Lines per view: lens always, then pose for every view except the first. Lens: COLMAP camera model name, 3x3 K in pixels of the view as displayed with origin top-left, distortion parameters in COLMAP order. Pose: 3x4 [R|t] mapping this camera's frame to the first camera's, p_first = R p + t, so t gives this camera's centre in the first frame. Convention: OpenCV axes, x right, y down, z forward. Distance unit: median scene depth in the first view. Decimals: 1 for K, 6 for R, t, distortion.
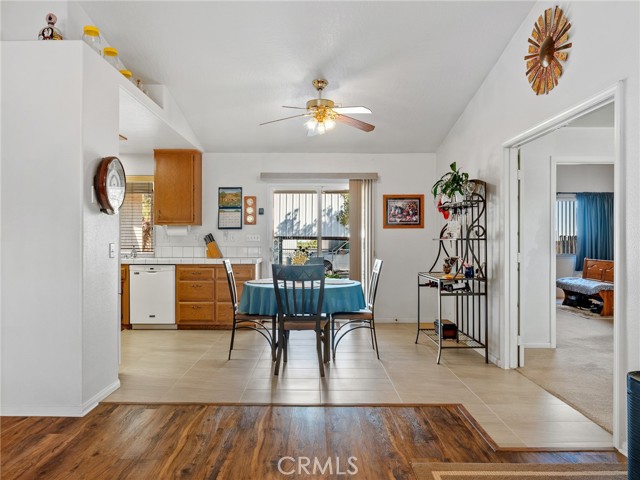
lens RADIAL K [[447.3, 0, 319.5], [0, 447.3, 237.4], [0, 0, 1]] dist [-0.010464, -0.002641]
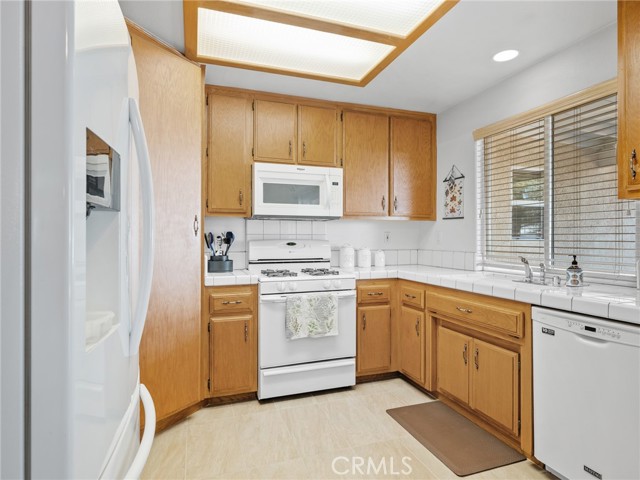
lens RADIAL K [[366.2, 0, 321.7], [0, 366.2, 239.3], [0, 0, 1]] dist [-0.007953, 0.003469]
pose [[0.324852, -0.006768, -0.945741, -0.198397], [0.007900, 0.999959, -0.004443, 0.008569], [0.945732, -0.006028, 0.324892, 0.743625]]
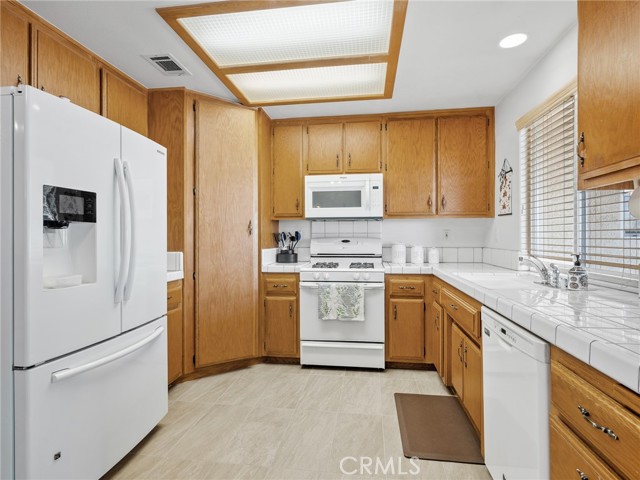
lens RADIAL K [[337.3, 0, 317.0], [0, 337.3, 237.9], [0, 0, 1]] dist [-0.003214, 0.000844]
pose [[-0.153796, -0.005162, -0.988089, -0.150895], [0.006861, 0.999957, -0.006292, 0.010081], [0.988079, -0.007746, -0.153754, 0.882018]]
